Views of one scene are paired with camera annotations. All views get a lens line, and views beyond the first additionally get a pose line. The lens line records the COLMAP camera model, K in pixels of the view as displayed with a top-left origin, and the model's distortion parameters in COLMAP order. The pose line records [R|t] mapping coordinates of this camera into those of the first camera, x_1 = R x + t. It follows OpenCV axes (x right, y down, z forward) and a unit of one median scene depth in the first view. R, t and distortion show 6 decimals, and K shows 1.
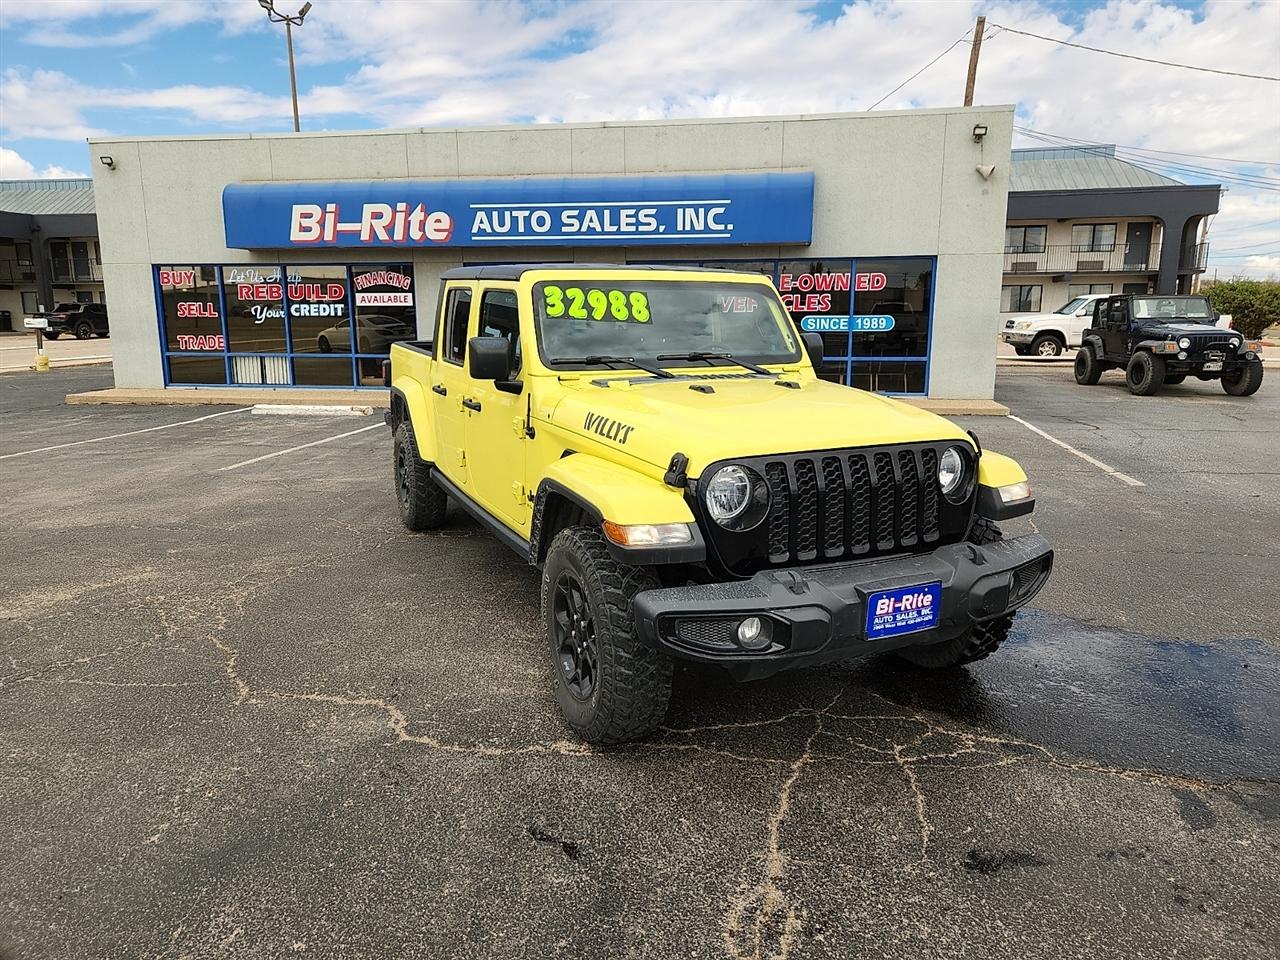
lens RADIAL K [[900.9, 0, 633.4], [0, 900.9, 472.4], [0, 0, 1]] dist [0.082003, -0.081855]
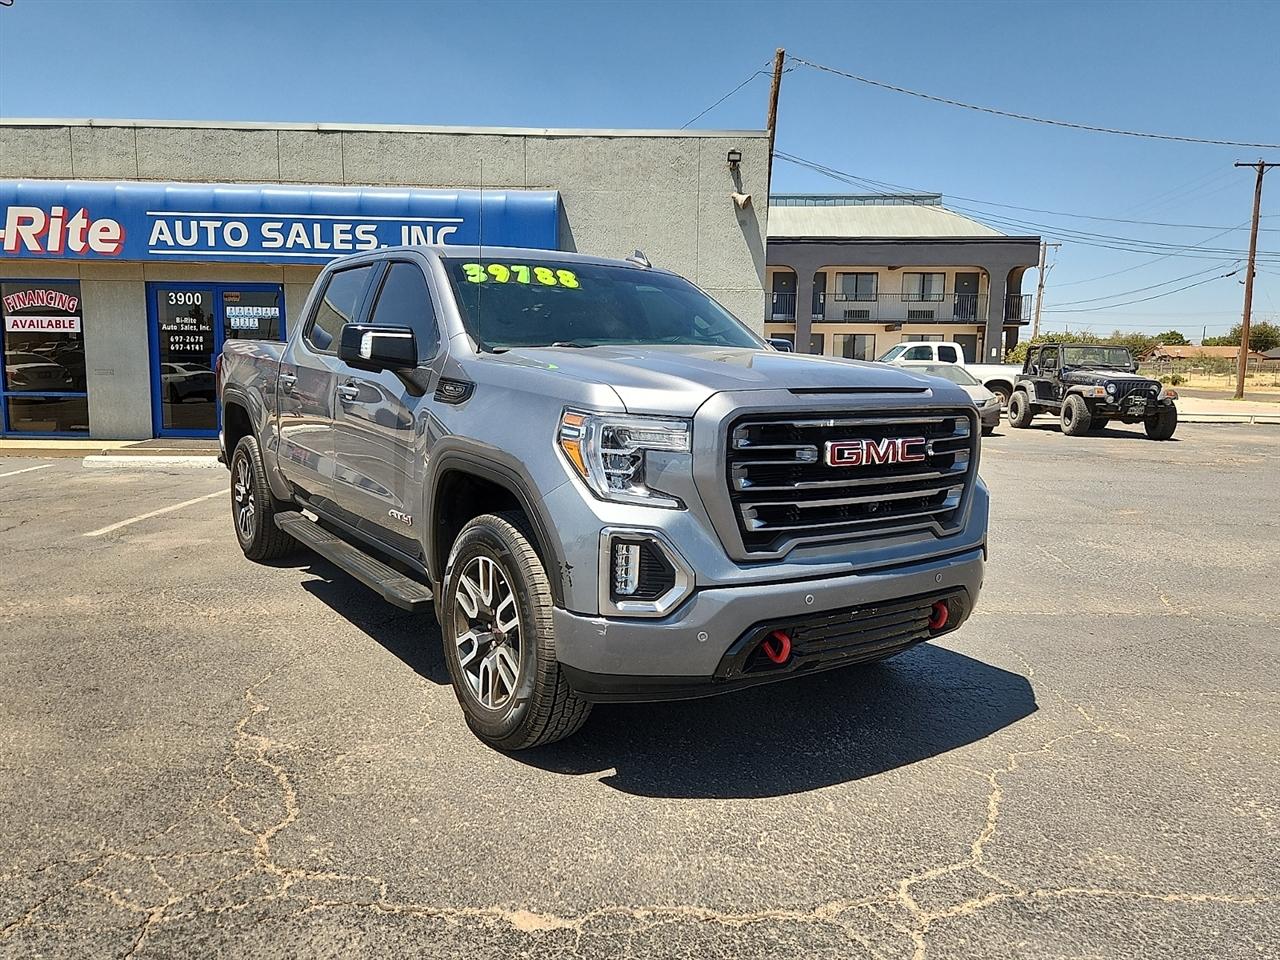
lens RADIAL K [[999.2, 0, 653.2], [0, 999.2, 474.7], [0, 0, 1]] dist [0.069237, -0.065847]
pose [[0.986532, -0.004410, 0.163511, 0.121783], [0.014564, 0.998034, -0.060954, 0.006323], [-0.162921, 0.062515, 0.984657, 0.034093]]
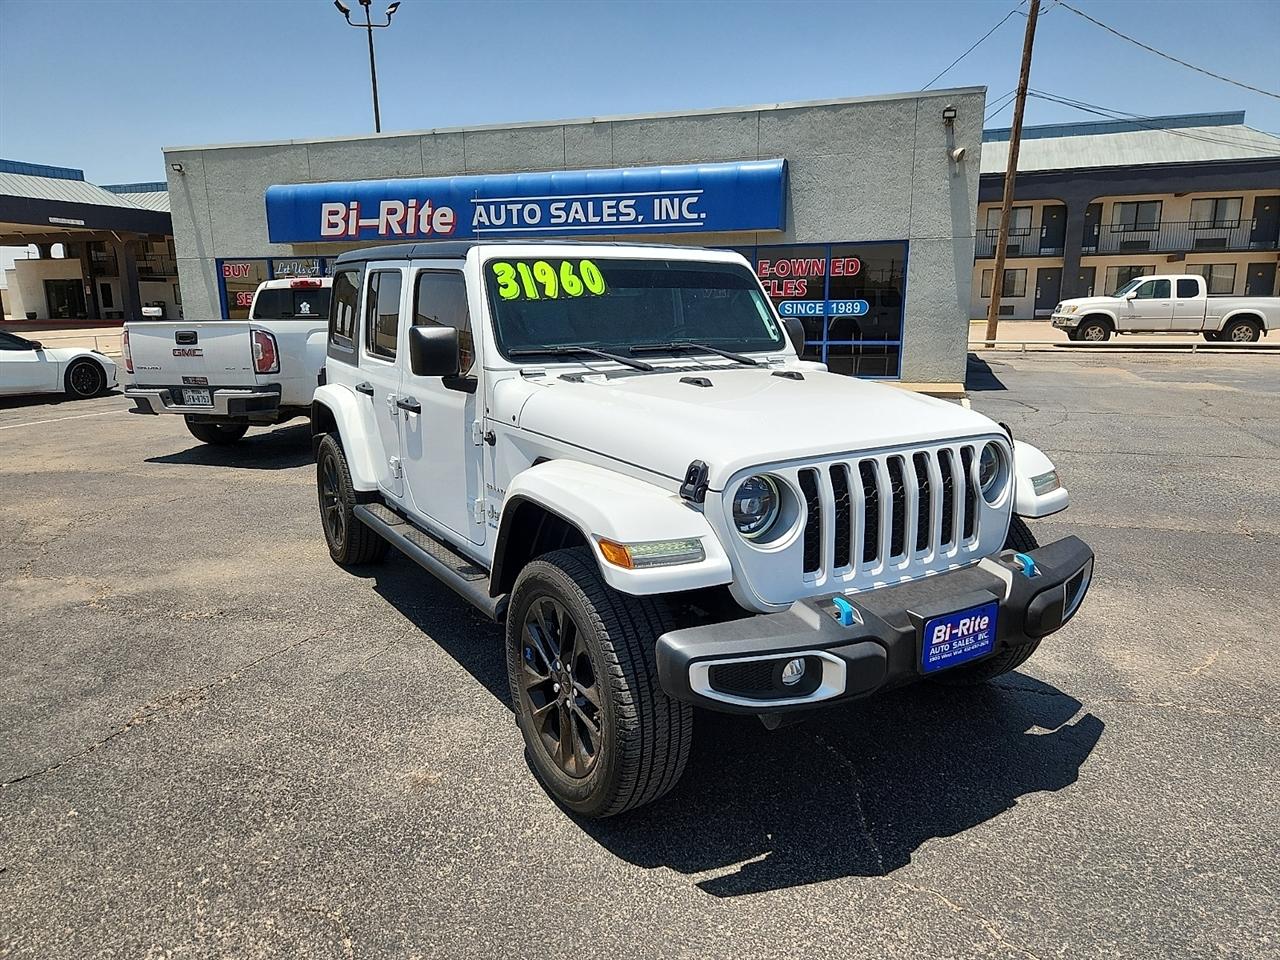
lens RADIAL K [[904.4, 0, 626.9], [0, 904.4, 487.8], [0, 0, 1]] dist [0.085519, -0.093207]
pose [[0.987134, 0.026602, -0.157668, 0.185085], [-0.021846, 0.999255, 0.031820, 0.010812], [0.158397, -0.027966, 0.986979, -0.056730]]
